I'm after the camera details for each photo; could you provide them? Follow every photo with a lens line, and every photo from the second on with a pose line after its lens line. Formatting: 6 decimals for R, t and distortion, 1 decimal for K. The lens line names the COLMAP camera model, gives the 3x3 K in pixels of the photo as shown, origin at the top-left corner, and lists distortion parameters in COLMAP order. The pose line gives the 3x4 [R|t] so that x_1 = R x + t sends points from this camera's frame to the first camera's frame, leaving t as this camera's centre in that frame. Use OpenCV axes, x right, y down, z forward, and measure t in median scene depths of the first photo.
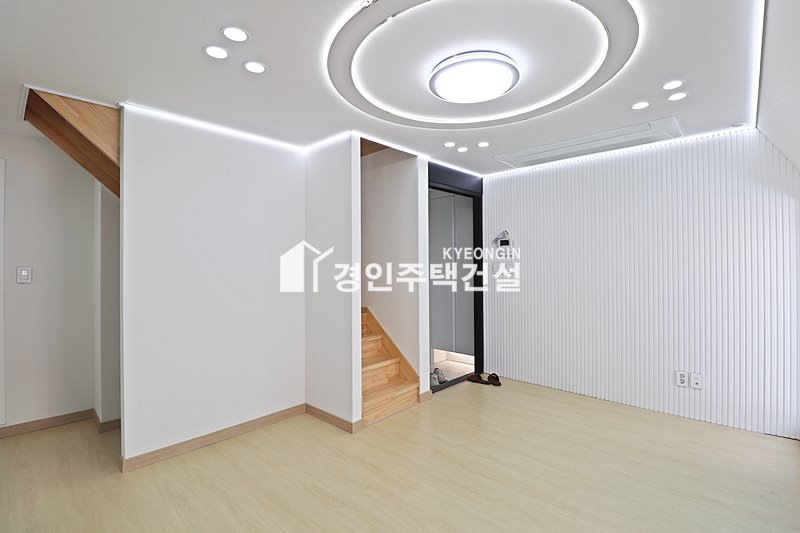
lens RADIAL K [[374.5, 0, 402.9], [0, 374.5, 262.9], [0, 0, 1]] dist [0.001779, -0.012122]
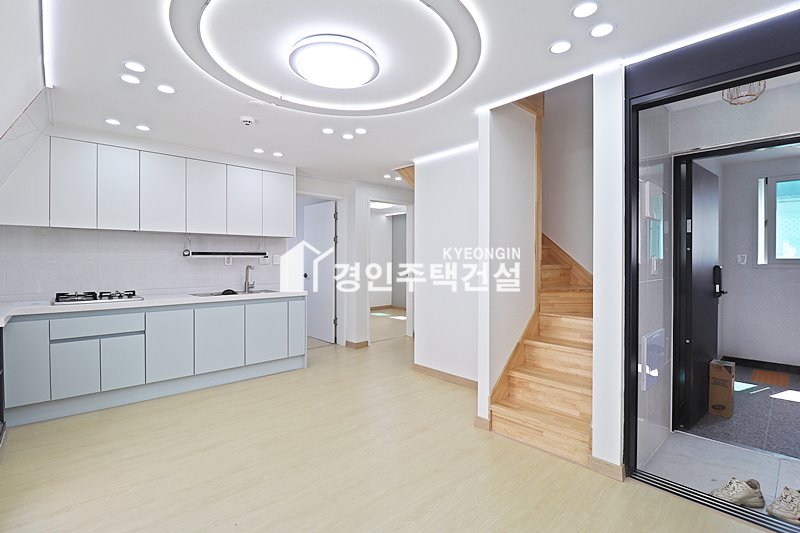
lens RADIAL K [[374.5, 0, 402.9], [0, 374.5, 262.9], [0, 0, 1]] dist [0.001779, -0.012122]
pose [[-0.078679, 0.016434, -0.996765, 0.890930], [0.004758, 0.999859, 0.016109, 0.019418], [0.996889, -0.003475, -0.078746, 0.948934]]
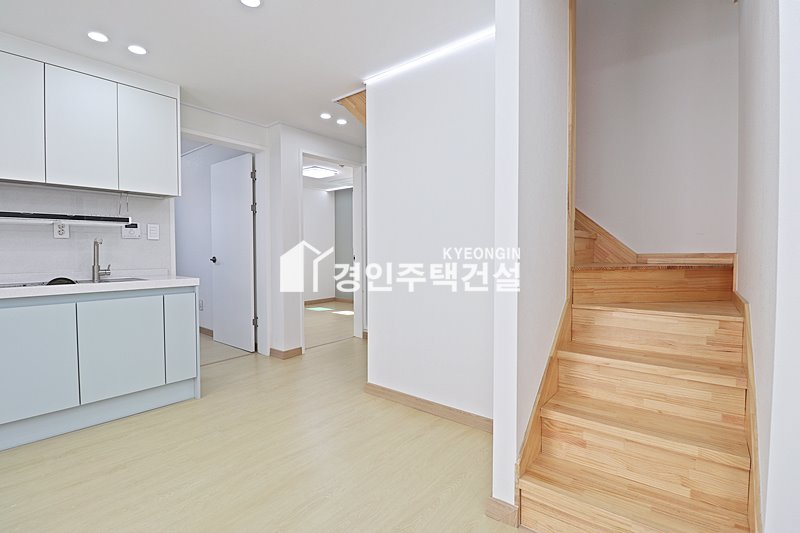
lens RADIAL K [[374.5, 0, 402.9], [0, 374.5, 262.9], [0, 0, 1]] dist [0.001779, -0.012122]
pose [[0.067911, 0.039322, -0.996916, 0.396689], [0.007080, 0.999179, 0.039894, 0.082896], [0.997666, -0.009767, 0.067577, 0.903124]]
